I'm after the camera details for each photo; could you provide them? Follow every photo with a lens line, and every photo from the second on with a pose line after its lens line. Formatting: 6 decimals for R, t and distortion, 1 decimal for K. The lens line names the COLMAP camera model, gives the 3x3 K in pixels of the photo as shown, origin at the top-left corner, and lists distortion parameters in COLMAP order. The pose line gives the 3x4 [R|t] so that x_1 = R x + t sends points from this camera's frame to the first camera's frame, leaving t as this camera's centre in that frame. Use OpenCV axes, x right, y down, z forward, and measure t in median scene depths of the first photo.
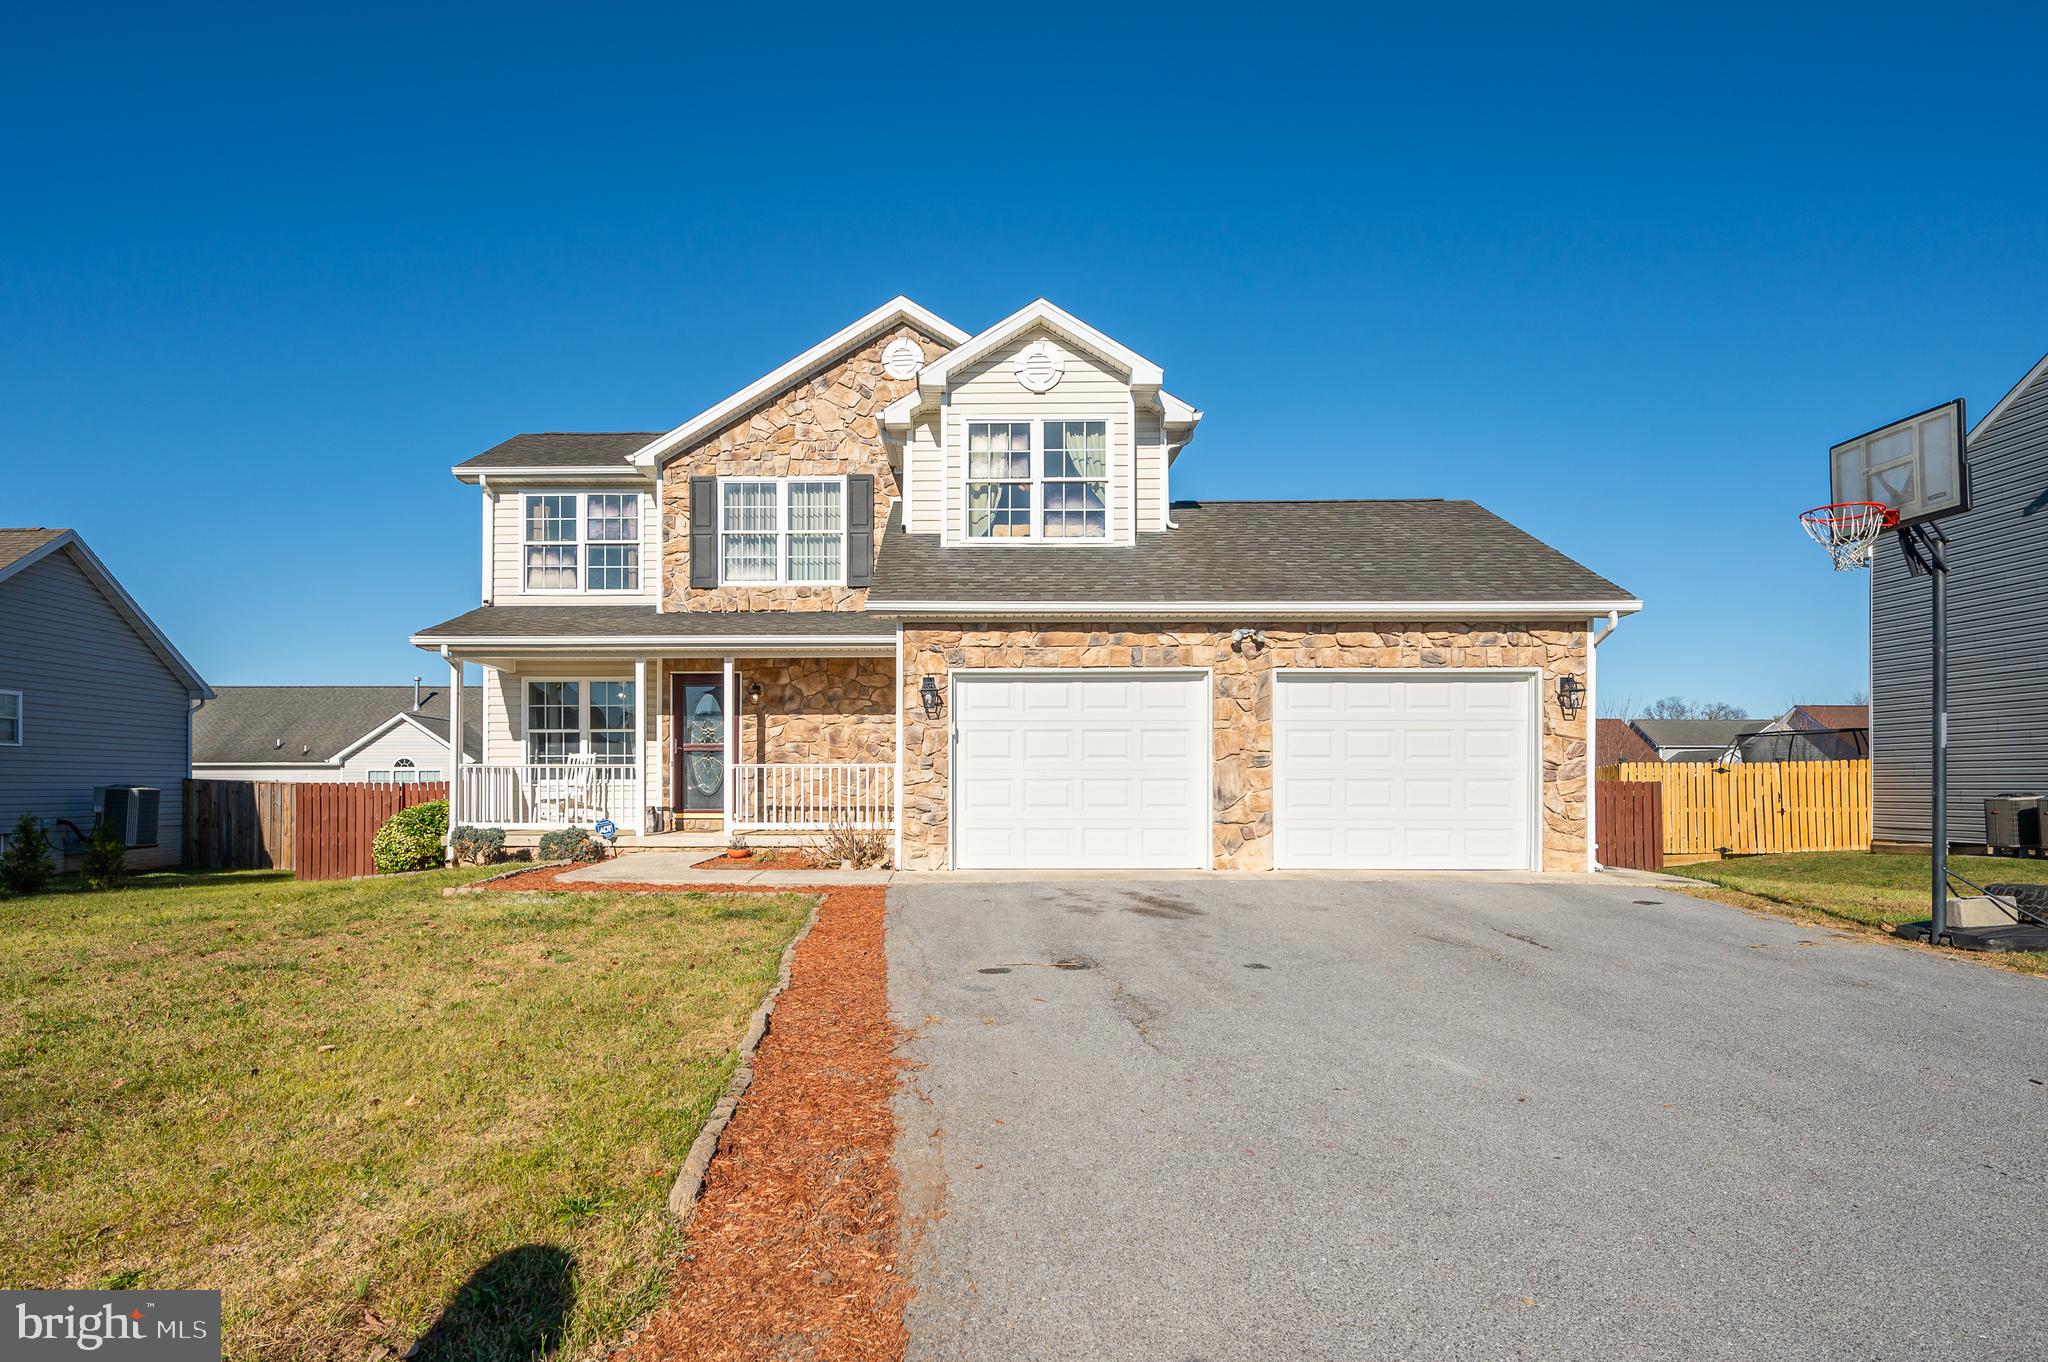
lens RADIAL K [[1145.9, 0, 949.5], [0, 1145.9, 778.0], [0, 0, 1]] dist [0.004546, -0.000338]
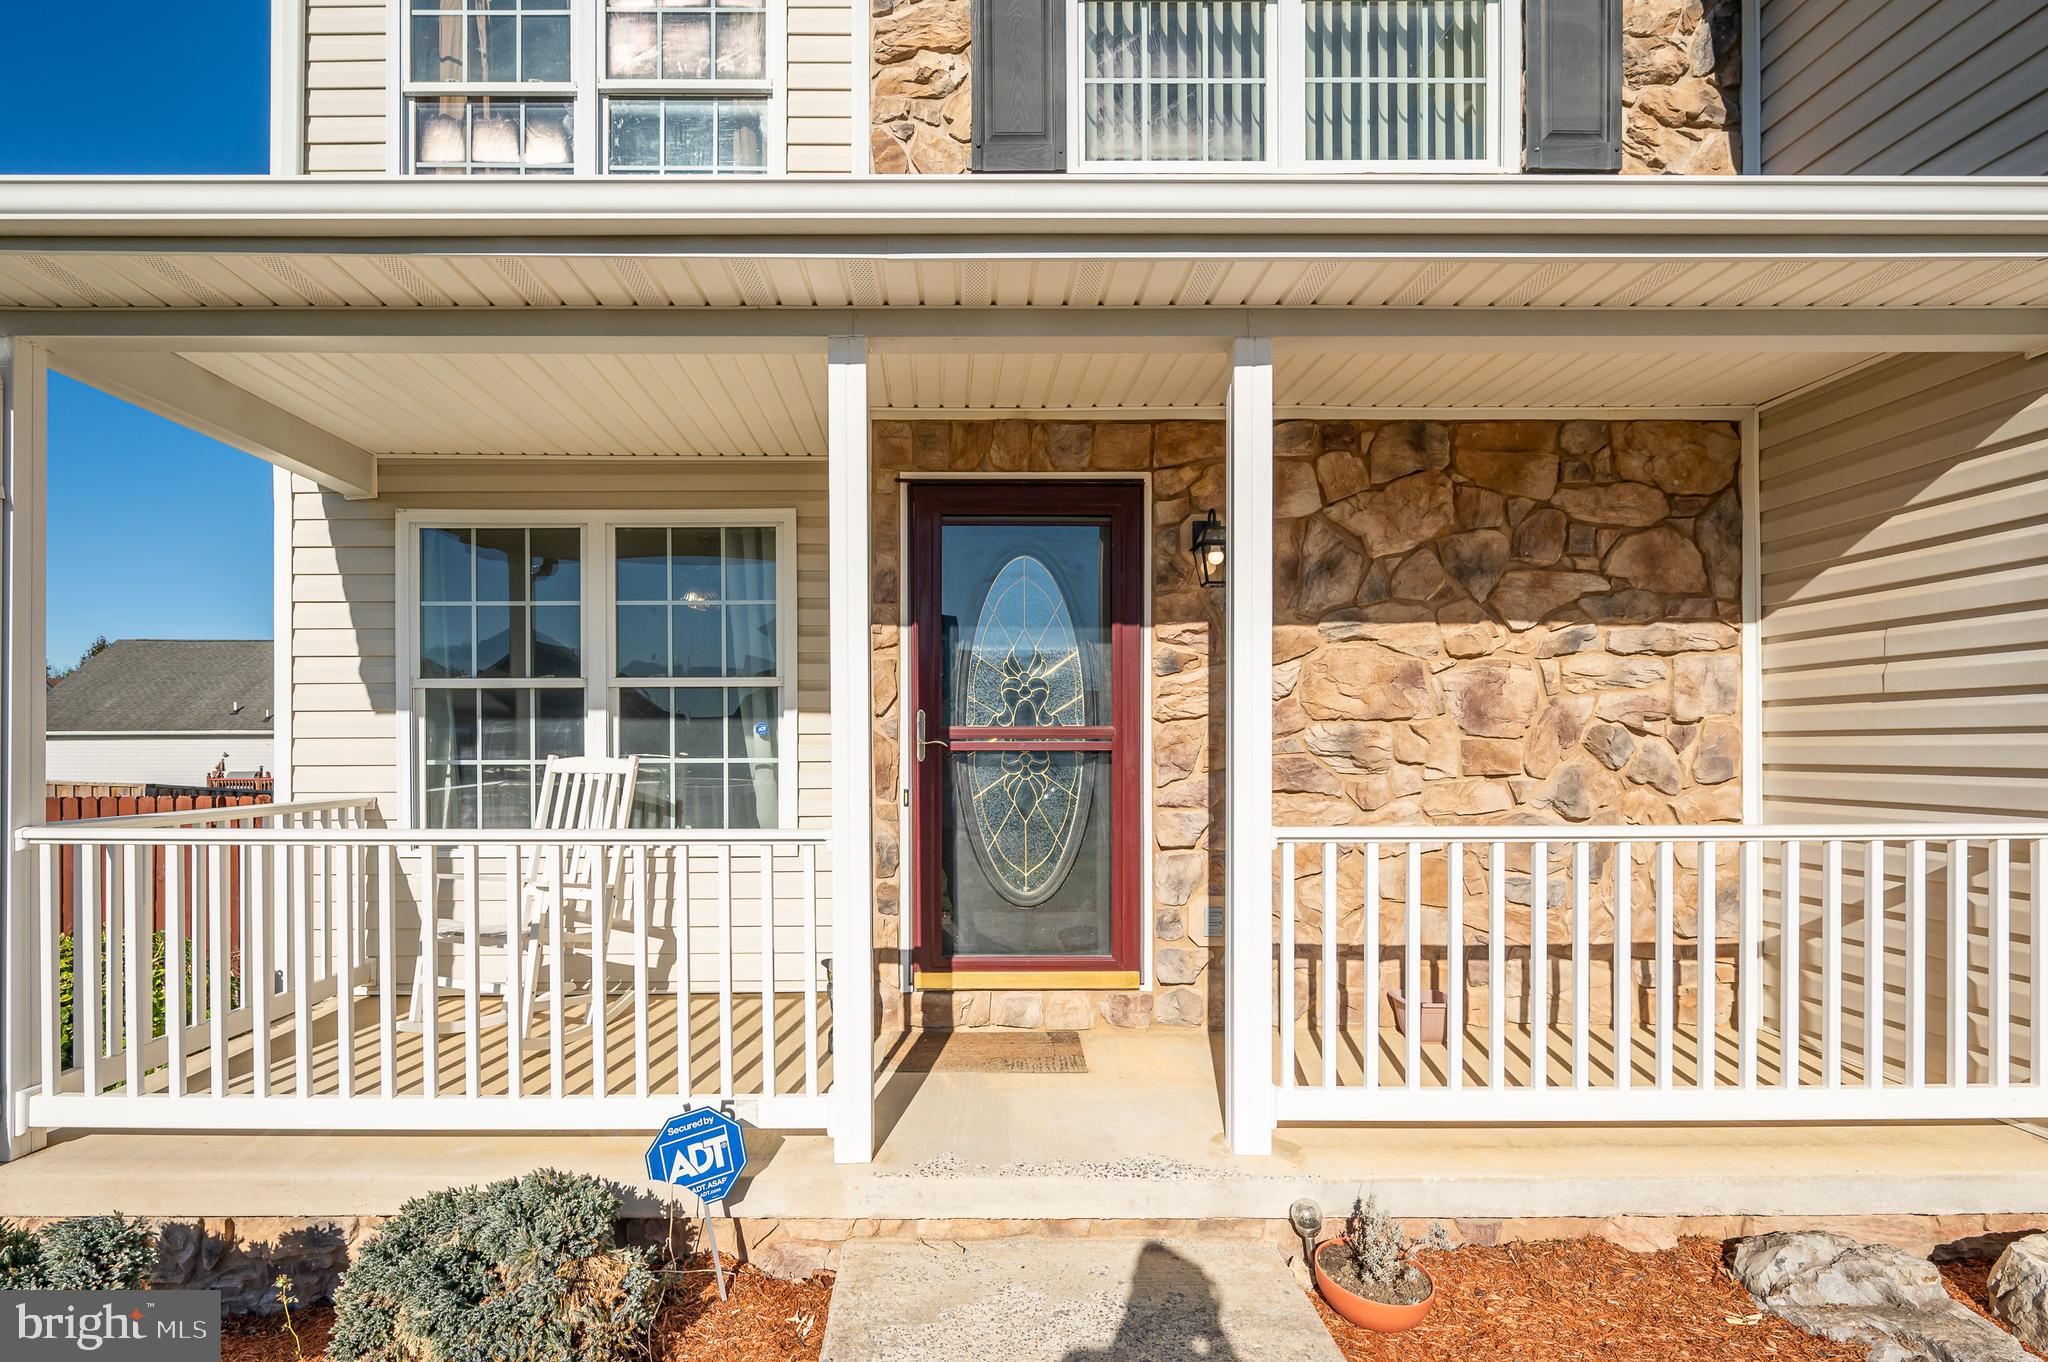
lens RADIAL K [[1010.0, 0, 952.9], [0, 1010.0, 743.7], [0, 0, 1]] dist [-0.001441, -0.000354]
pose [[0.999768, -0.001546, 0.021481, -0.264462], [0.001352, 0.999958, 0.009042, -0.031147], [-0.021494, -0.009011, 0.999728, 0.838931]]
